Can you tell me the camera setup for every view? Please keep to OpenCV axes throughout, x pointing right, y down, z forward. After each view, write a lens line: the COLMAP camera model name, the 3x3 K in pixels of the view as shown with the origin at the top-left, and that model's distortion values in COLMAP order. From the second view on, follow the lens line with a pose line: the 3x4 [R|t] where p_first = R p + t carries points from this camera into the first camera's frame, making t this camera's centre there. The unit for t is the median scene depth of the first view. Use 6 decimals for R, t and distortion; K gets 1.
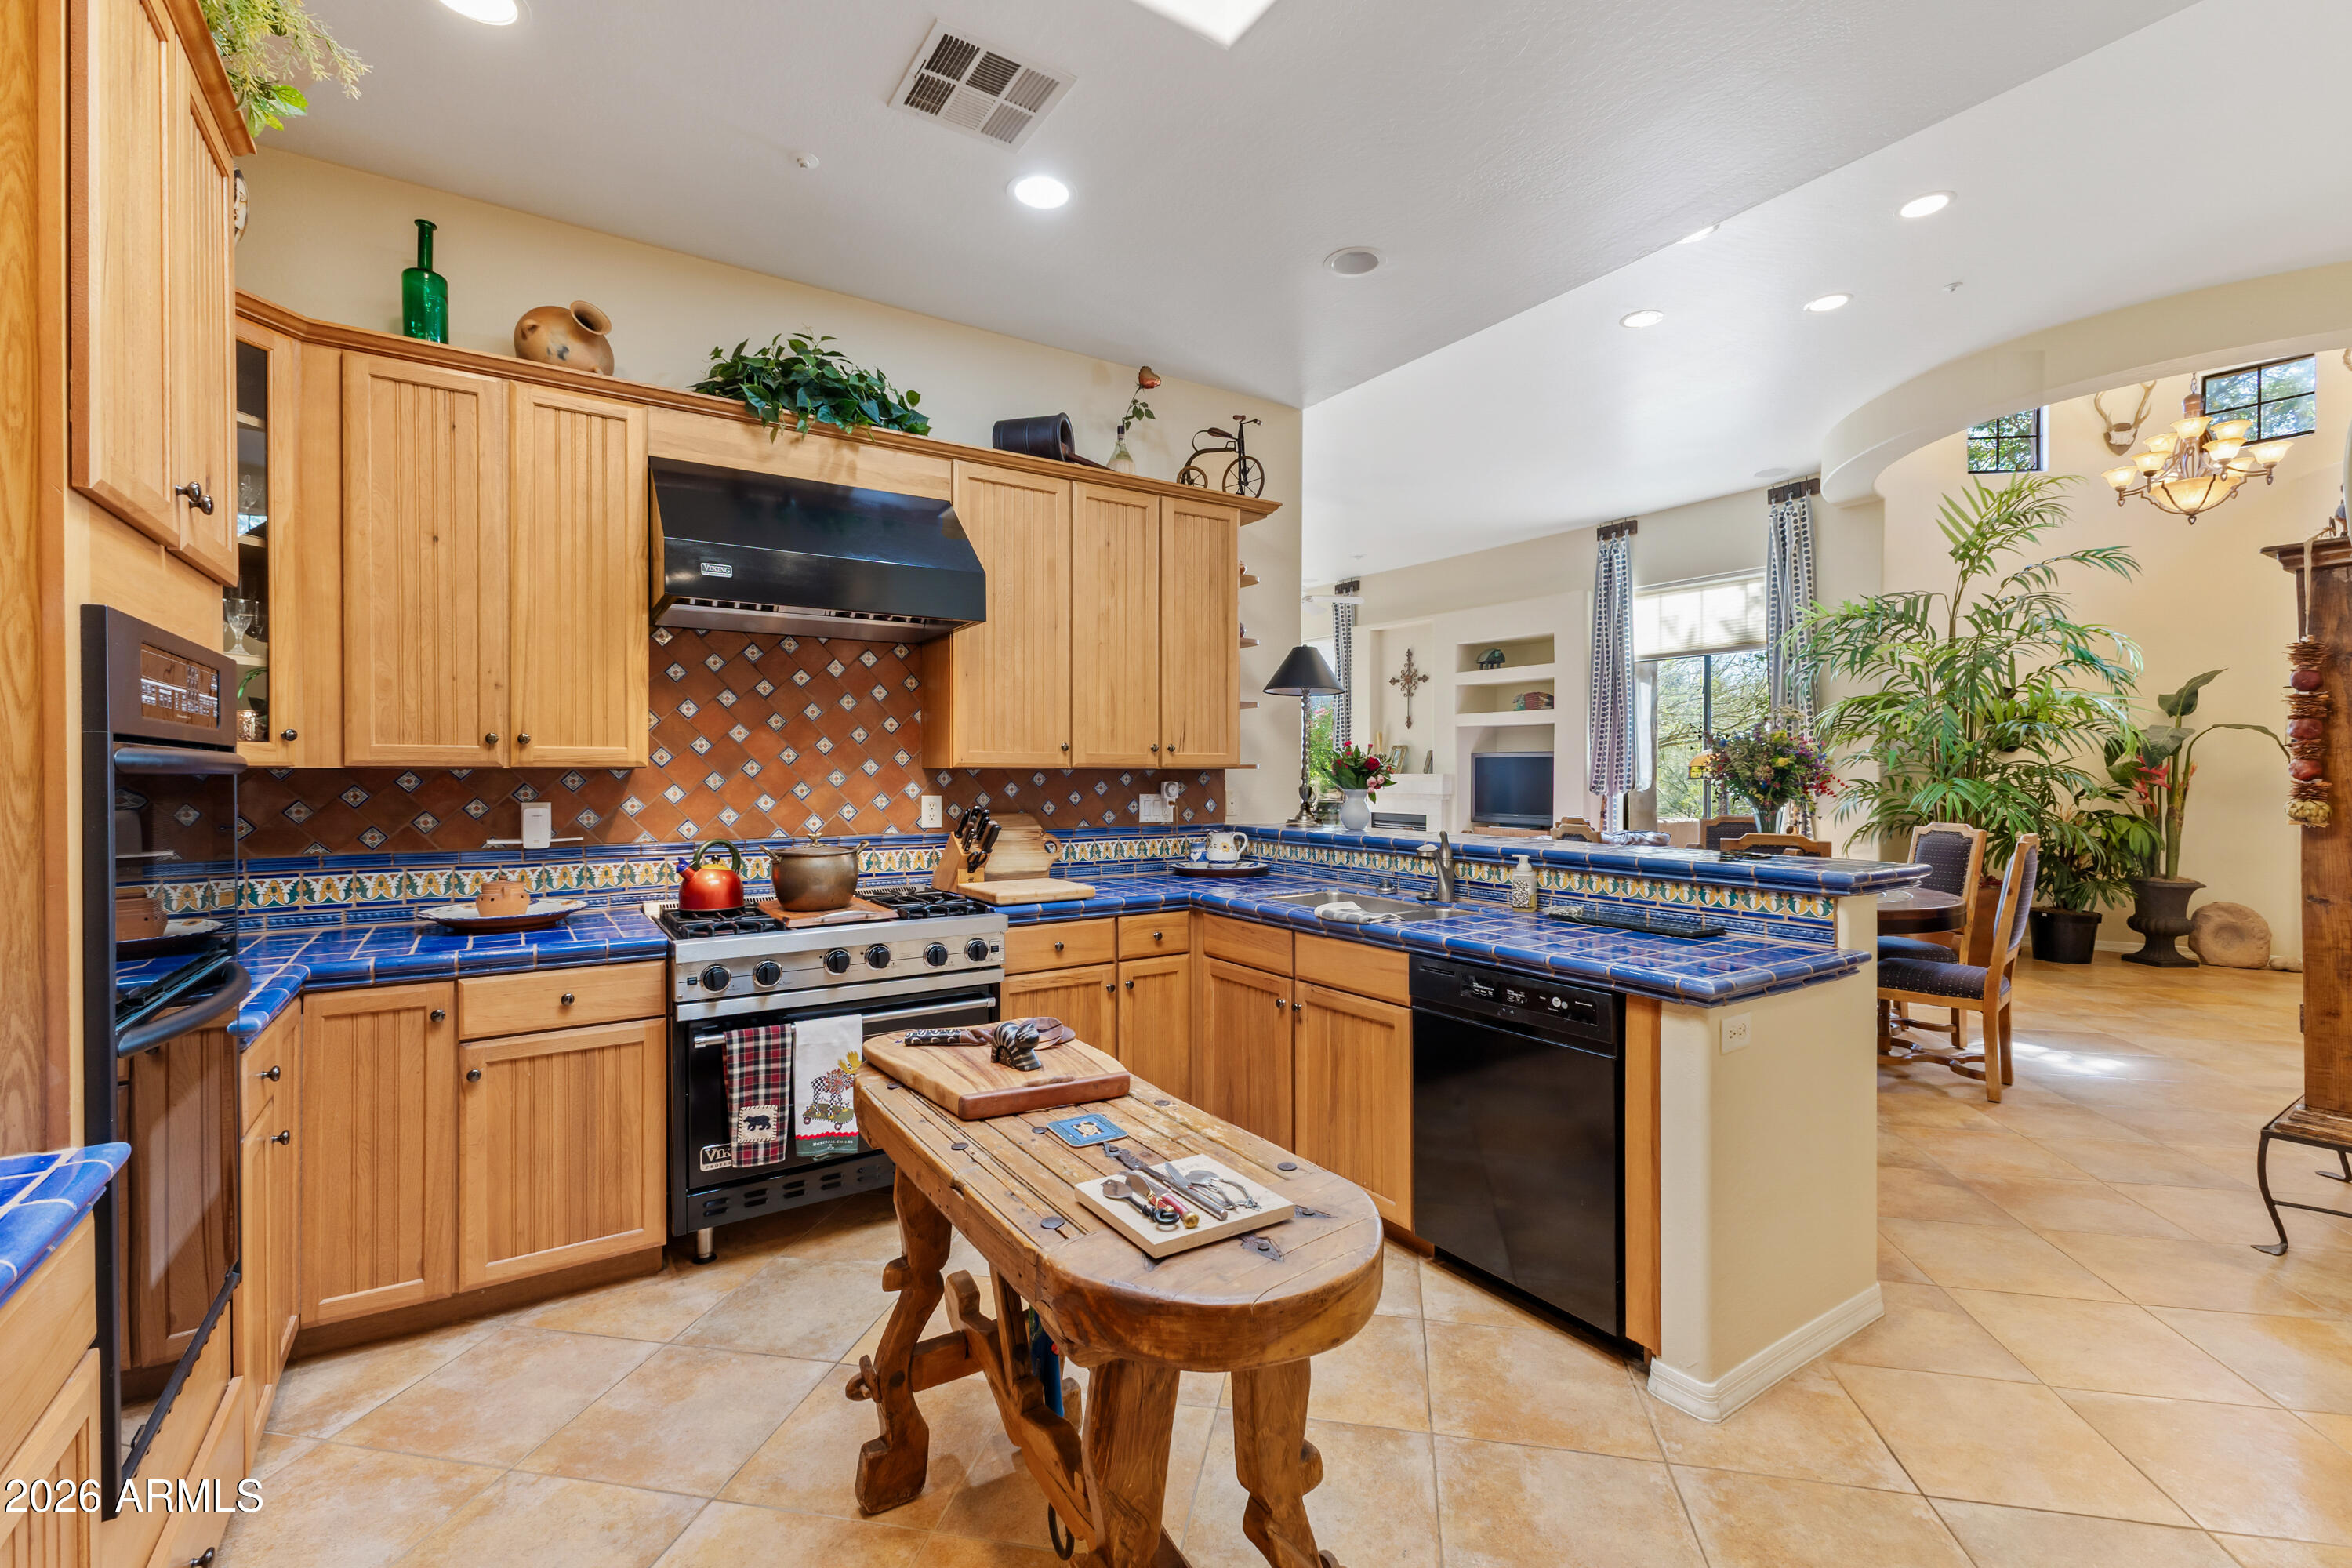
lens RADIAL K [[1013.3, 0, 1161.5], [0, 1013.3, 785.0], [0, 0, 1]] dist [0.005350, -0.001572]
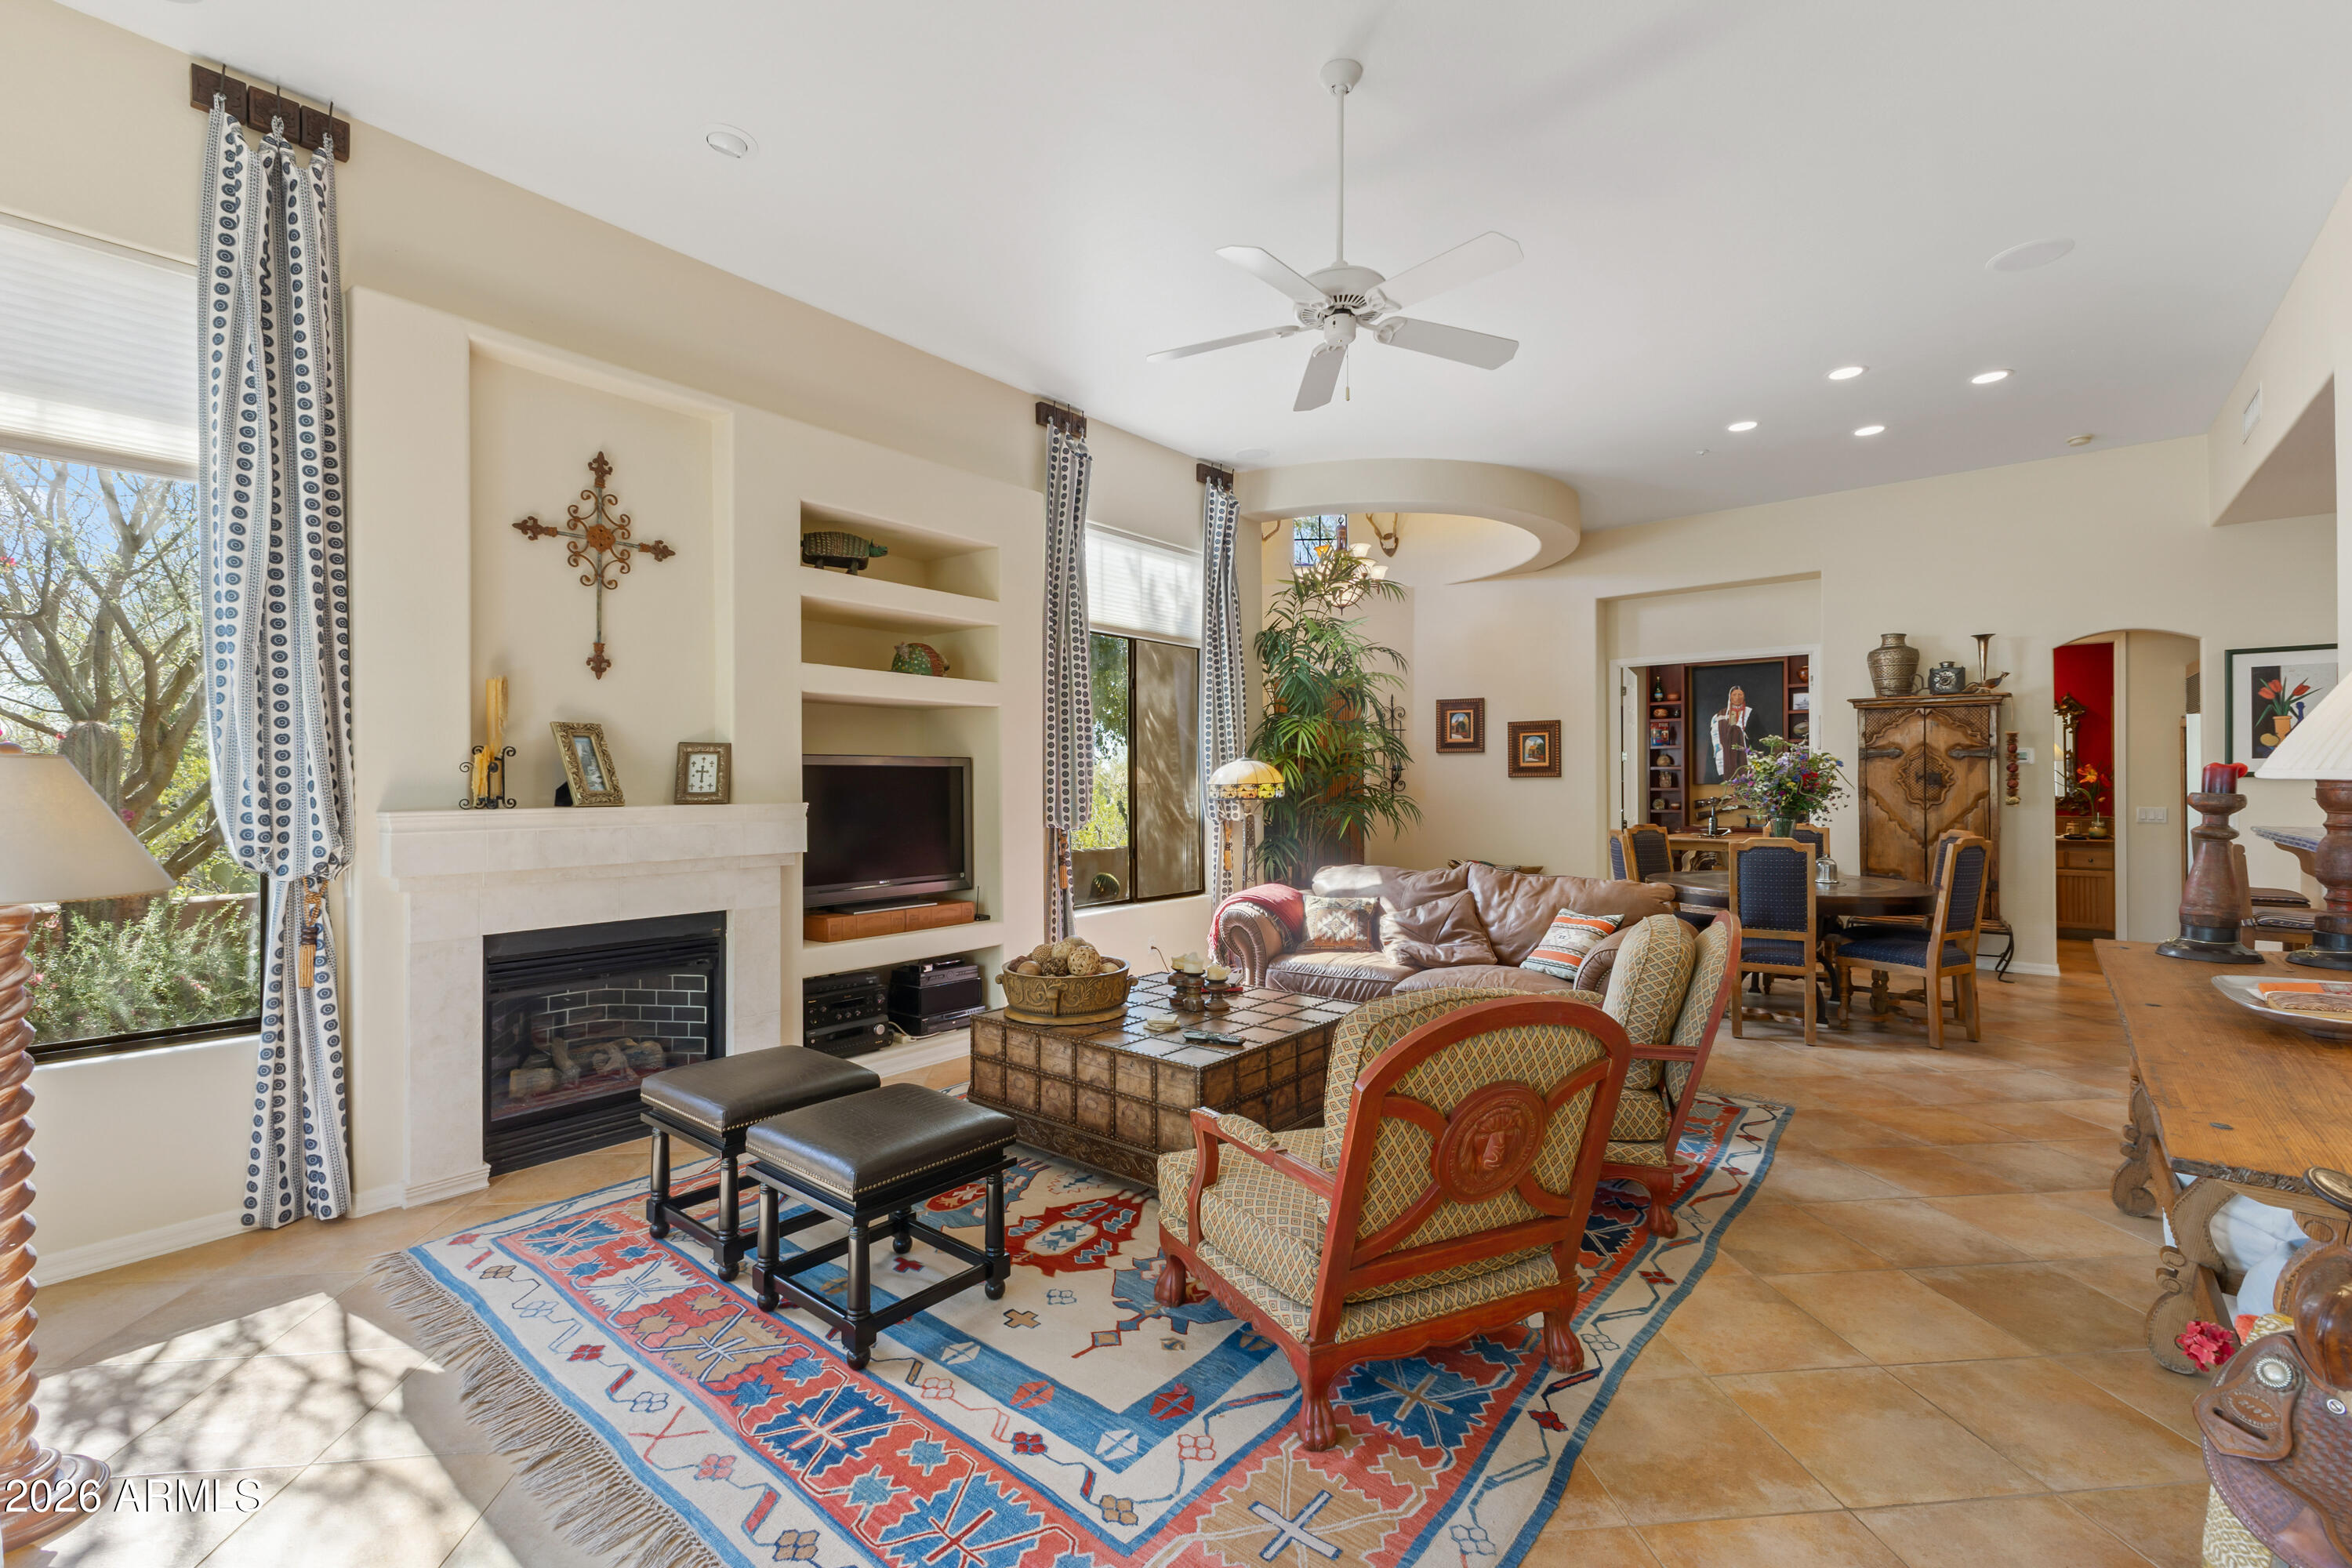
lens RADIAL K [[1013.3, 0, 1178.5], [0, 1013.3, 779.2], [0, 0, 1]] dist [0.005350, -0.001572]
pose [[-0.305674, 0.005502, 0.952120, -0.163363], [0.018164, 0.999835, 0.000054, -0.018095], [-0.951963, 0.017311, -0.305724, 0.983145]]
